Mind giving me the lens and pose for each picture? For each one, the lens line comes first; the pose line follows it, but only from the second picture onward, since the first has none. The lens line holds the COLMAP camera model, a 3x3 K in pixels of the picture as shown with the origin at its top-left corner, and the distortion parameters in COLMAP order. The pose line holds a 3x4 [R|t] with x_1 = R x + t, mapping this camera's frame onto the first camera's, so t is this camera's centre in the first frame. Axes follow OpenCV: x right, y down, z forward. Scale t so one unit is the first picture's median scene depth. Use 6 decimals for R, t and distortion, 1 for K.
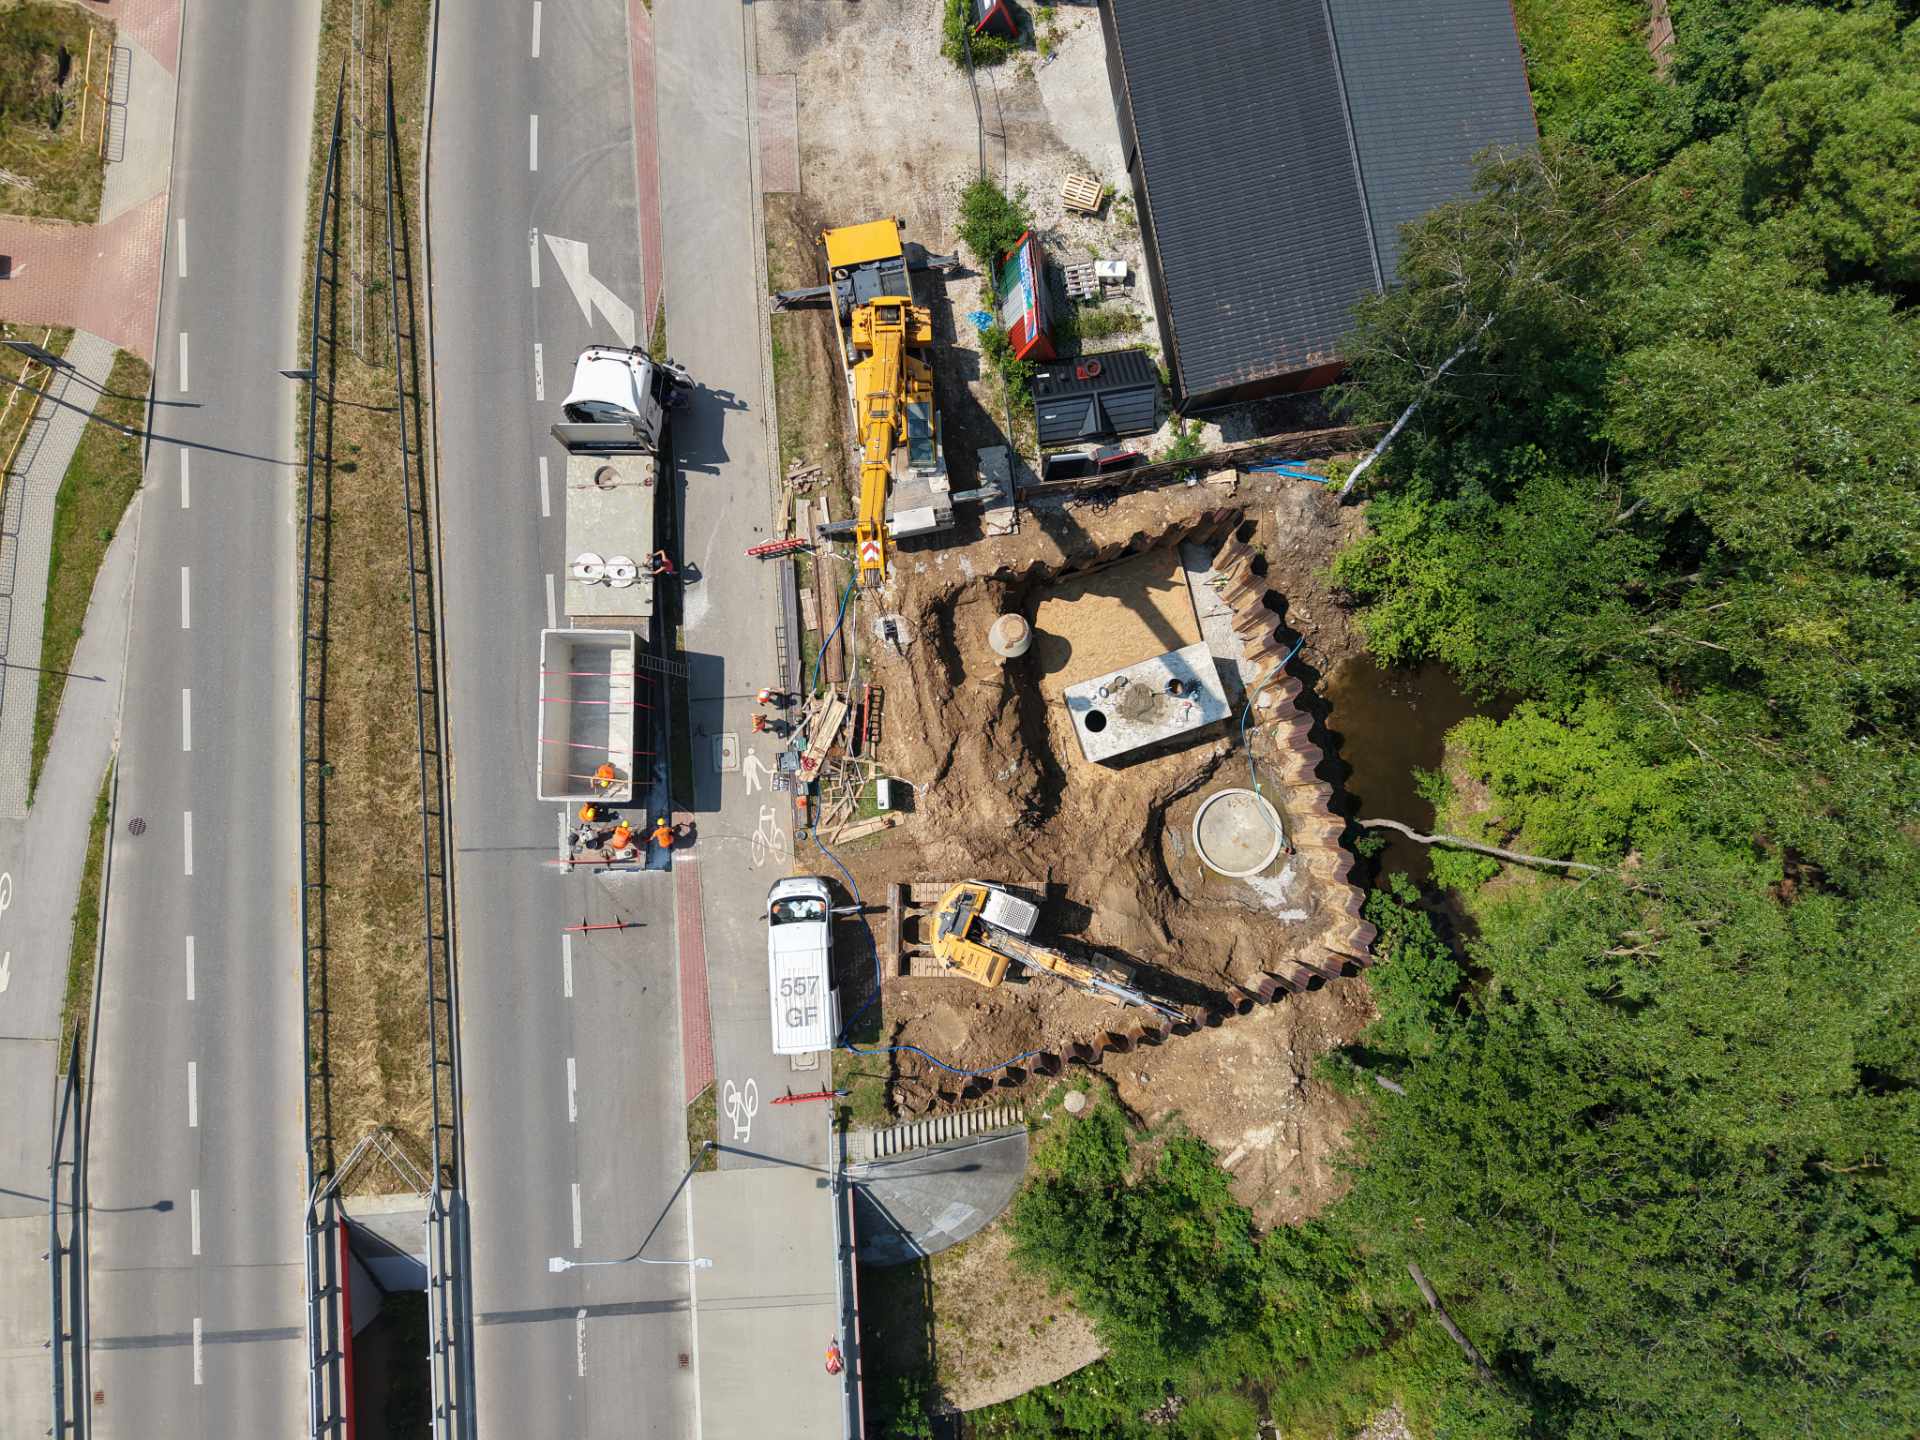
lens RADIAL K [[1265.7, 0, 952.8], [0, 1265.7, 693.5], [0, 0, 1]] dist [0.077124, -0.106315]
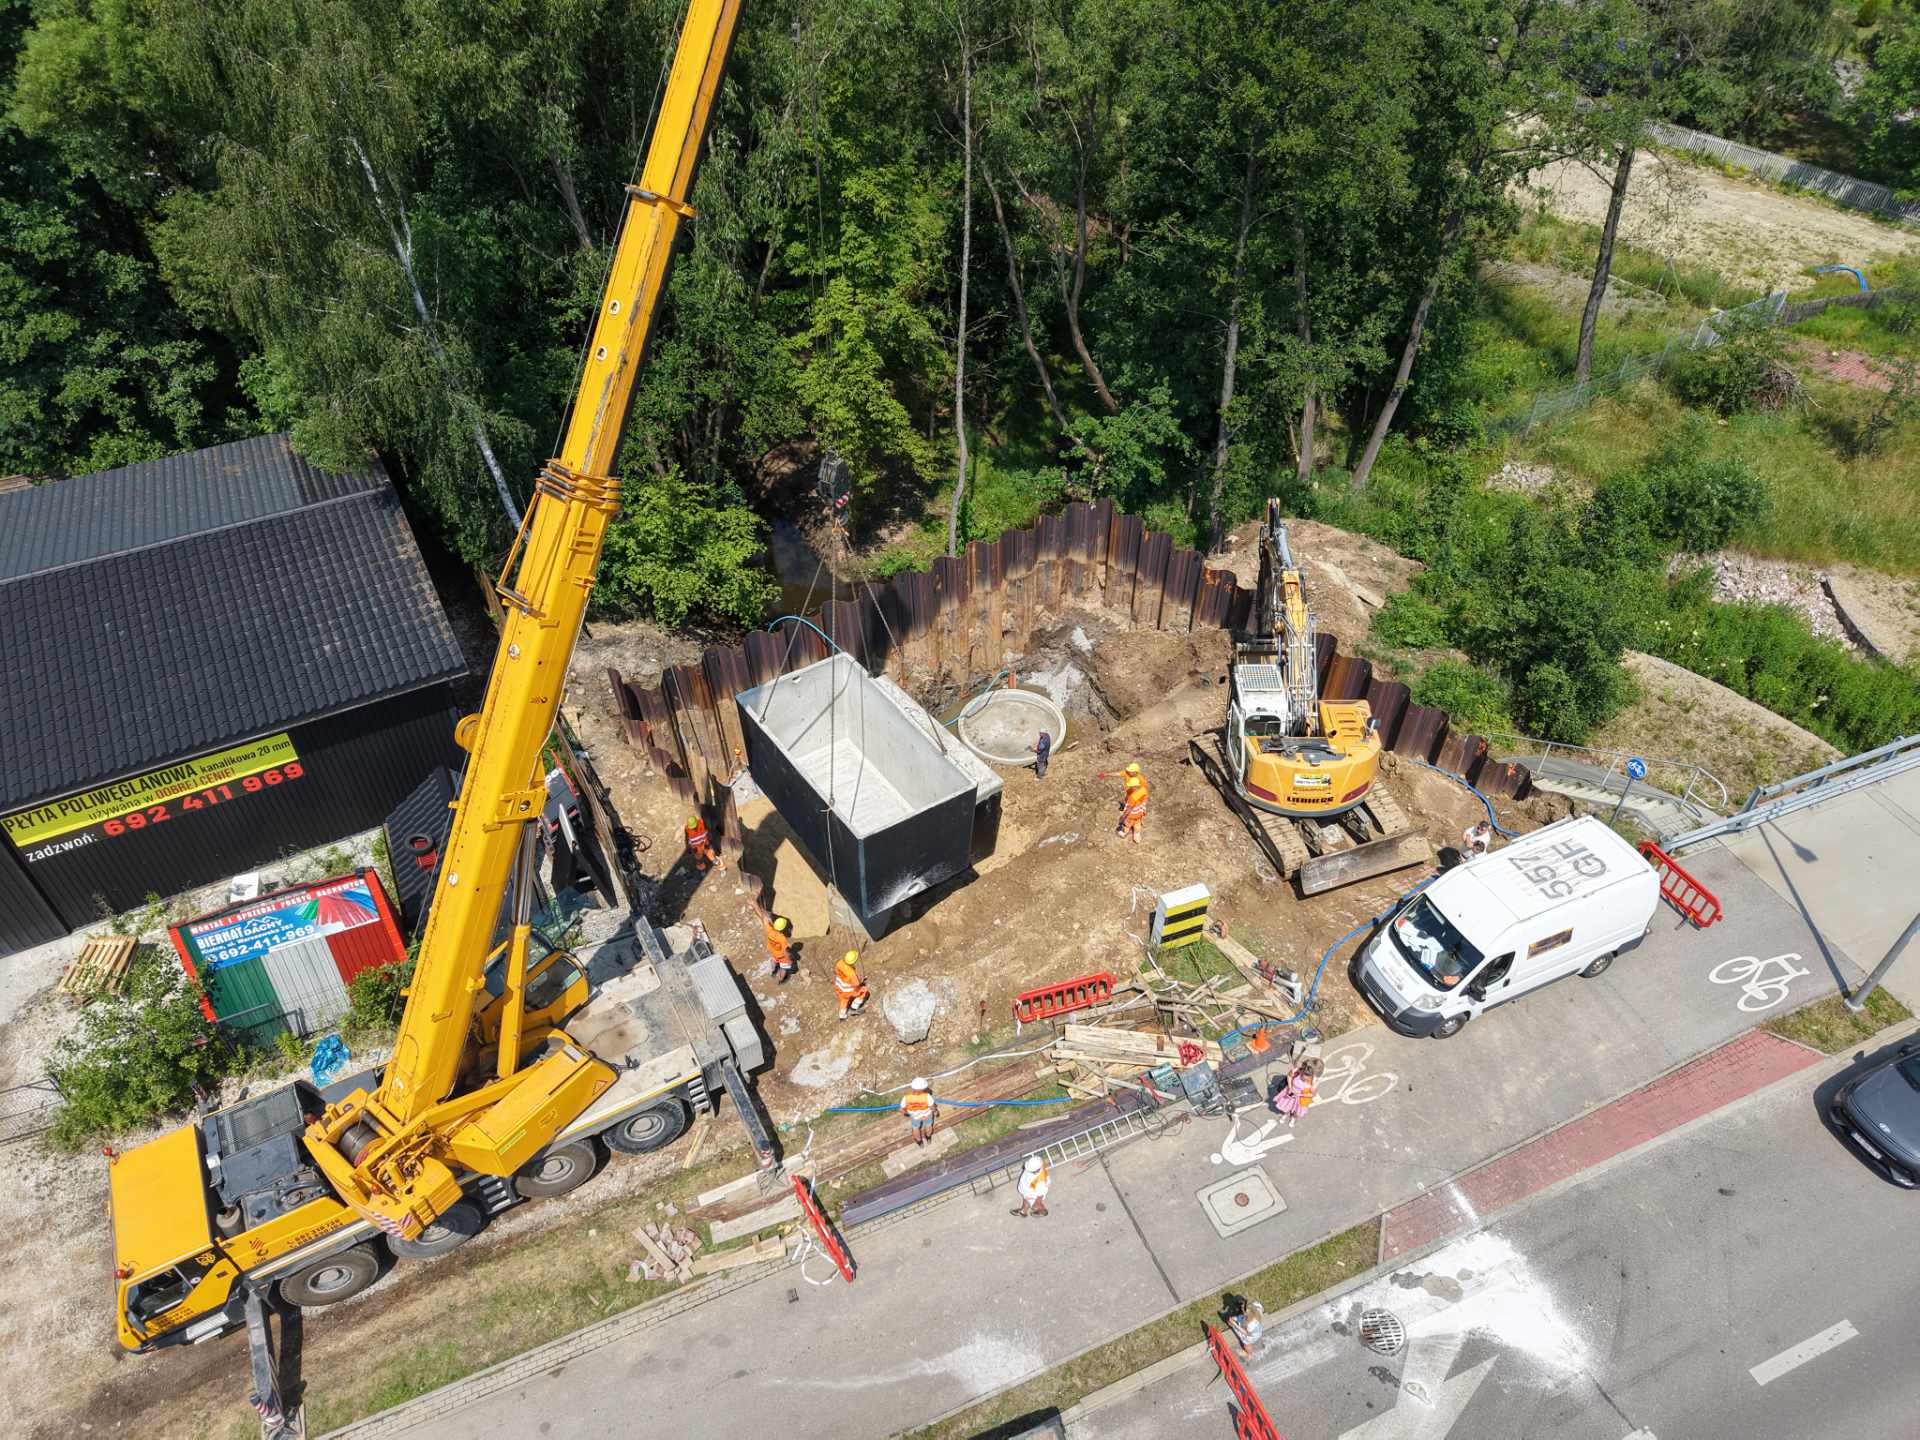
lens RADIAL K [[1265.7, 0, 952.8], [0, 1265.7, 693.5], [0, 0, 1]] dist [0.077124, -0.106315]
pose [[-0.320244, -0.623898, 0.712878, -0.367782], [0.946409, -0.177425, 0.269872, -0.159880], [-0.041891, 0.761099, 0.647282, 0.508795]]
